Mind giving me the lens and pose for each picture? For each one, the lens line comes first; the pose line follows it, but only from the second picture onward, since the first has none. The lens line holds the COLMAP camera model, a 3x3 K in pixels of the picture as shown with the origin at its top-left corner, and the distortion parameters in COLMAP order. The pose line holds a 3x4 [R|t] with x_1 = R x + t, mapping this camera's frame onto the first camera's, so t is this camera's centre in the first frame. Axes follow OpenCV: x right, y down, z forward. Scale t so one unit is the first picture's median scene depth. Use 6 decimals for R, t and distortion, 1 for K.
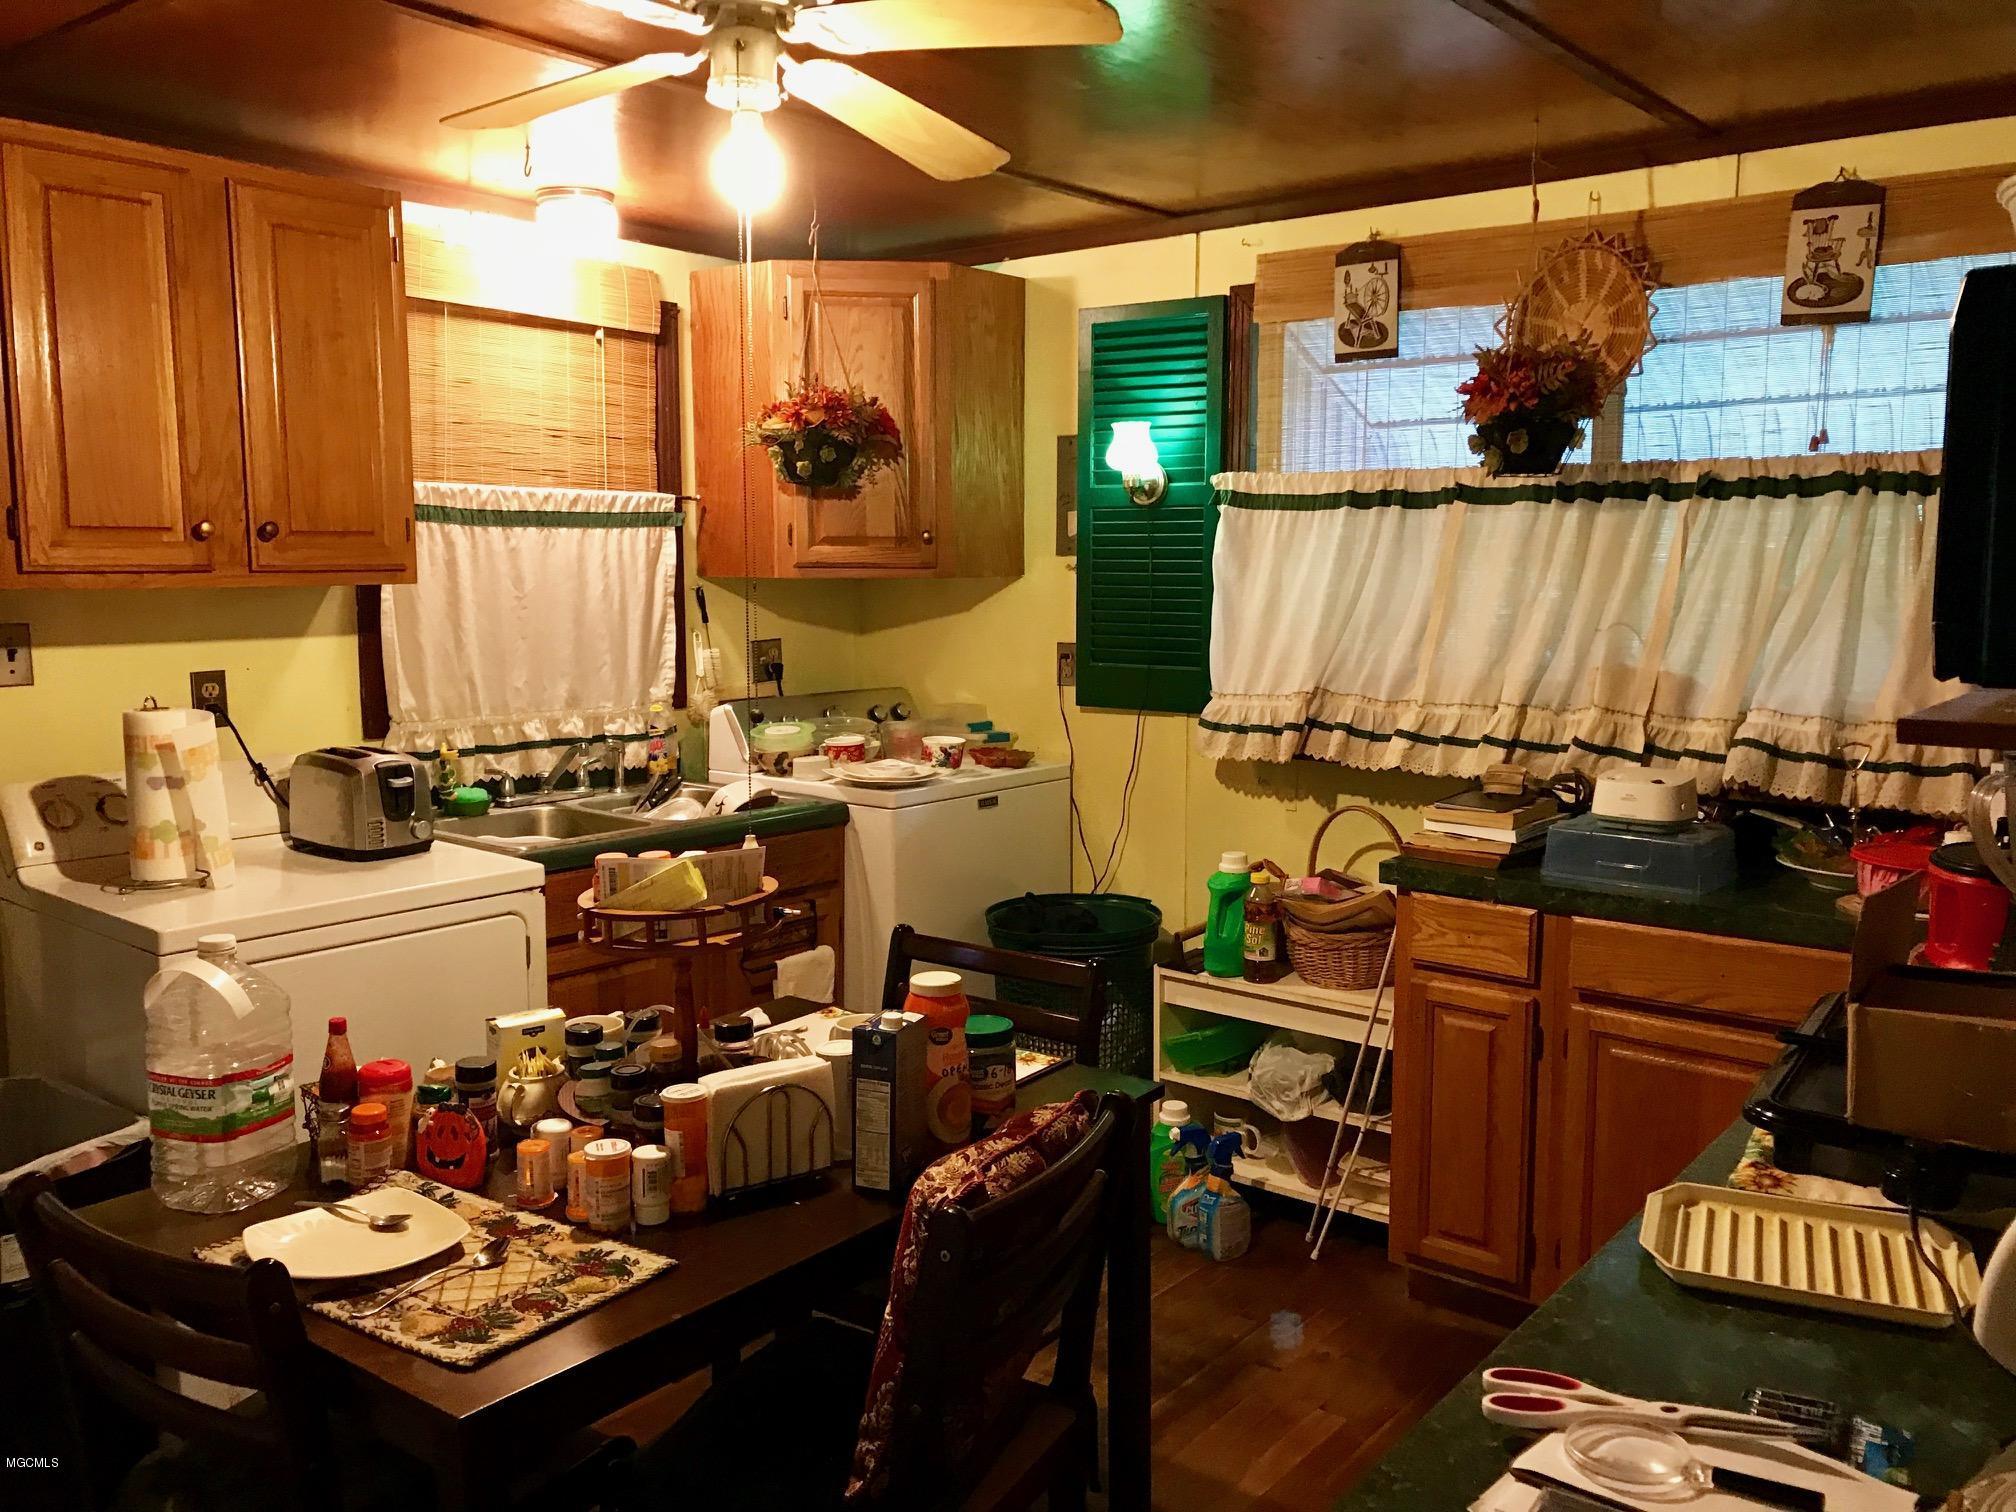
lens RADIAL K [[1665.6, 0, 1014.9], [0, 1665.6, 755.5], [0, 0, 1]] dist [0.013434, -0.007608]
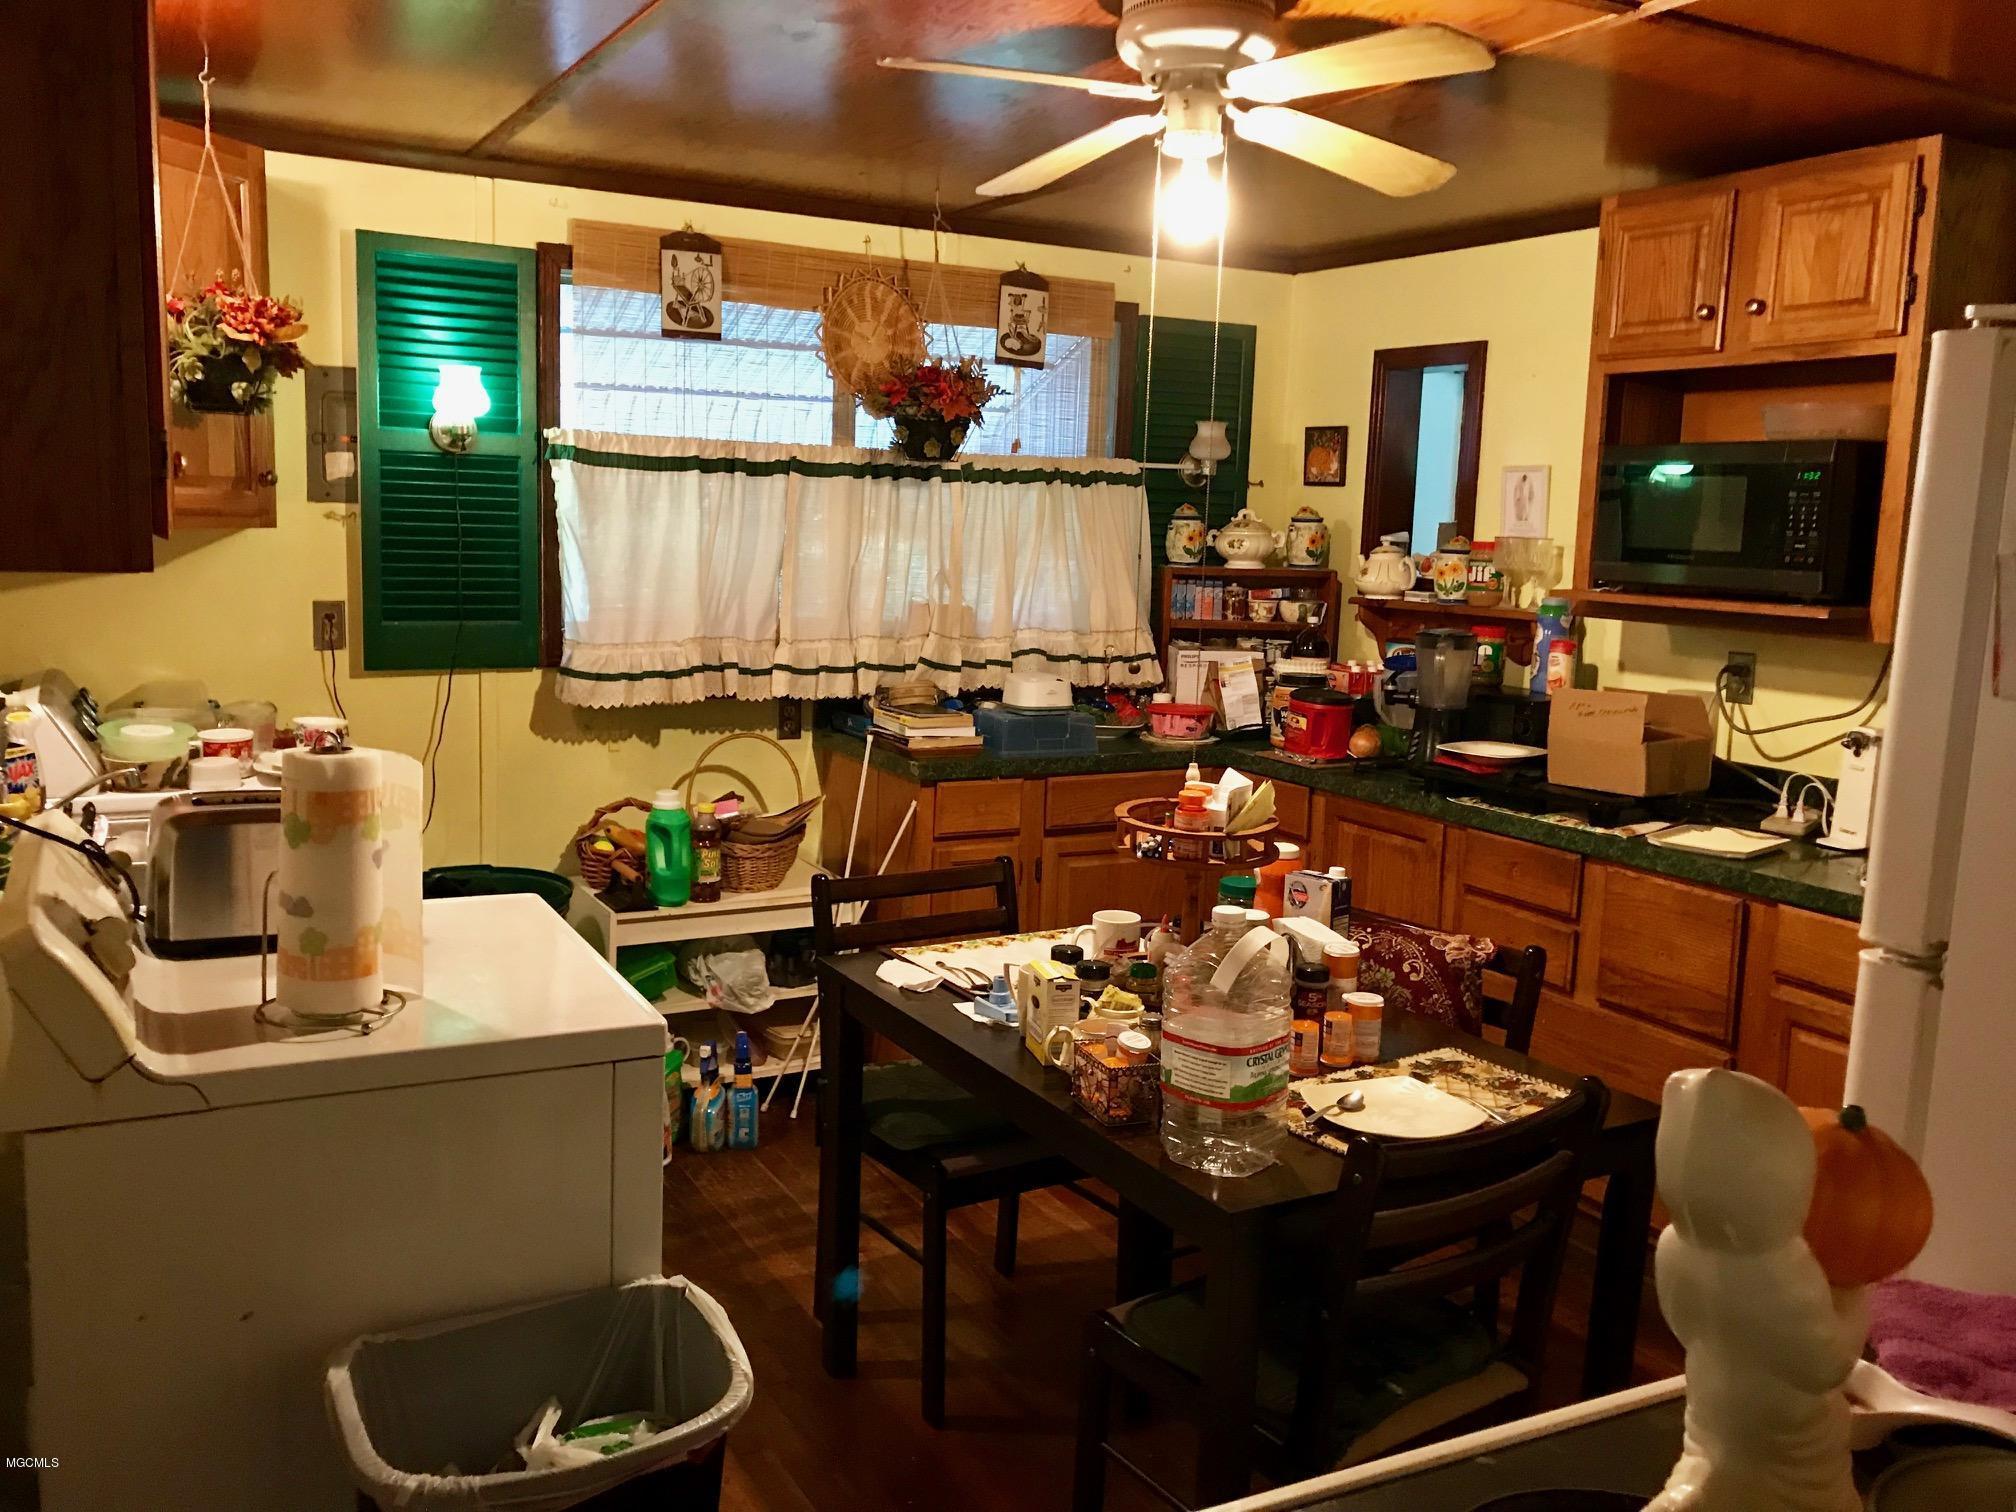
lens RADIAL K [[1665.6, 0, 1014.9], [0, 1665.6, 755.6], [0, 0, 1]] dist [0.013434, -0.007608]
pose [[0.375216, -0.121694, 0.918914, -0.789159], [0.079234, 0.991927, 0.099010, -0.054110], [-0.923545, 0.035659, 0.381829, 0.389214]]
